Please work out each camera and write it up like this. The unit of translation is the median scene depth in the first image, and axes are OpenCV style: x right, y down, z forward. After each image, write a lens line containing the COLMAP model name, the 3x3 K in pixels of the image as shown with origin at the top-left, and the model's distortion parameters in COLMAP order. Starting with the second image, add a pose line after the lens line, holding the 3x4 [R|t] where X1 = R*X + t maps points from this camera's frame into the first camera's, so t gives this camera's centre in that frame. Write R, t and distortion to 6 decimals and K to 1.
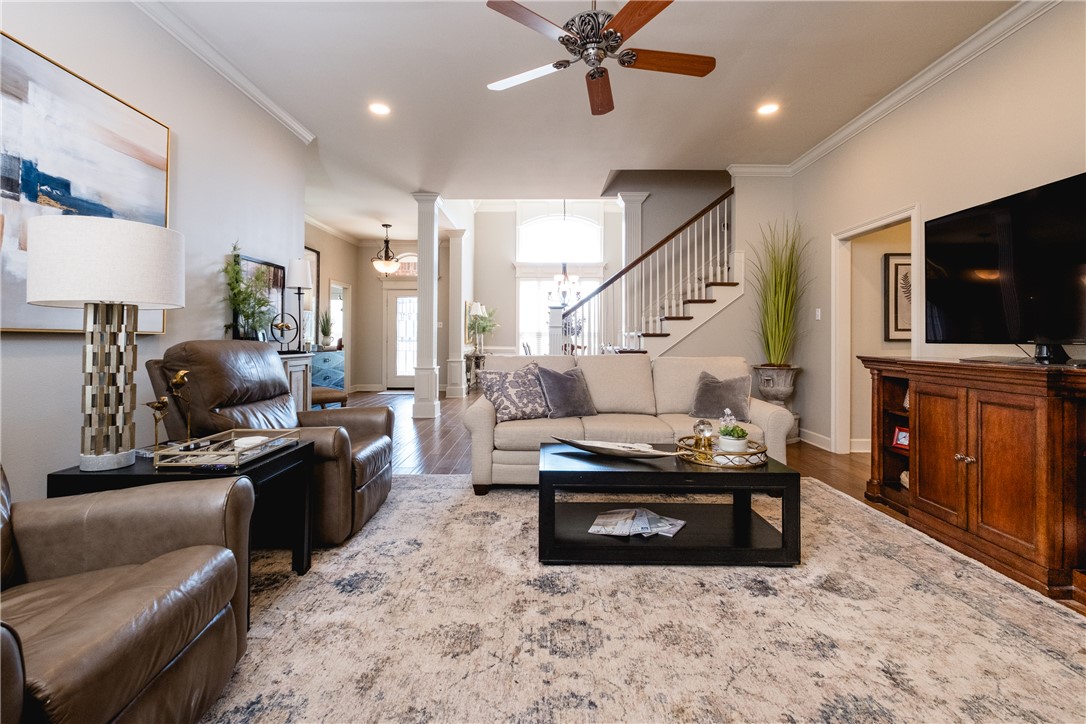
lens RADIAL K [[470.4, 0, 544.6], [0, 470.4, 333.9], [0, 0, 1]] dist [0.002551, -0.001971]
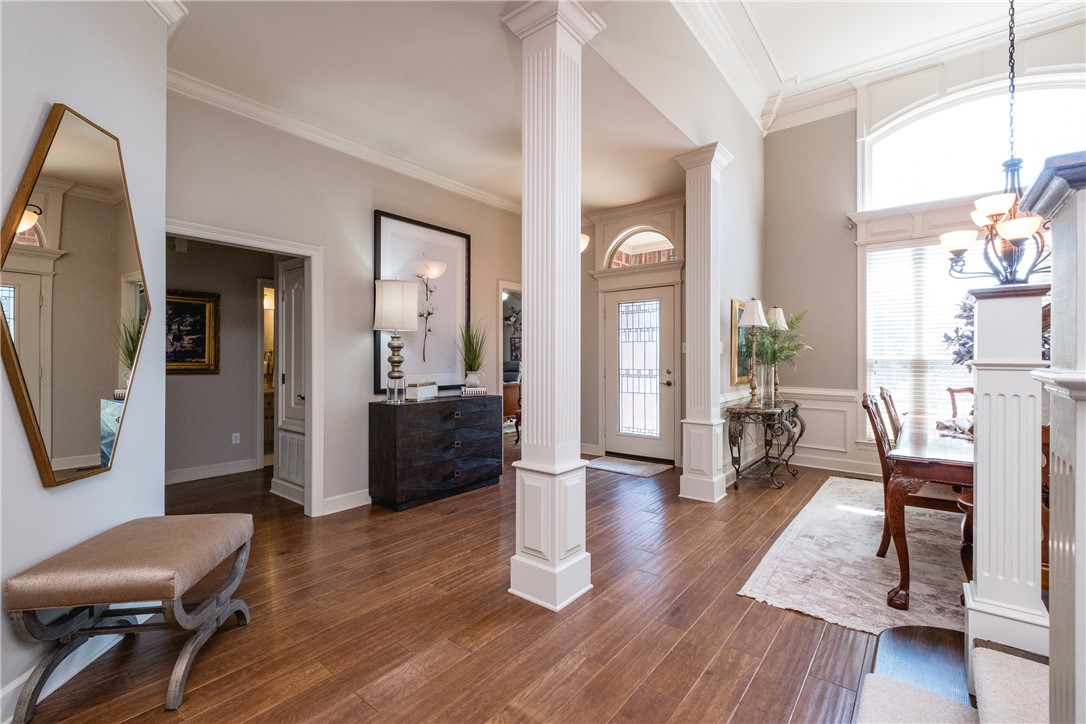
lens RADIAL K [[470.4, 0, 544.5], [0, 470.4, 360.2], [0, 0, 1]] dist [0.002551, -0.001971]
pose [[0.777749, -0.003334, -0.628567, -0.026679], [0.009182, 0.999940, 0.006056, -0.034131], [0.628508, -0.010482, 0.777732, 1.589254]]
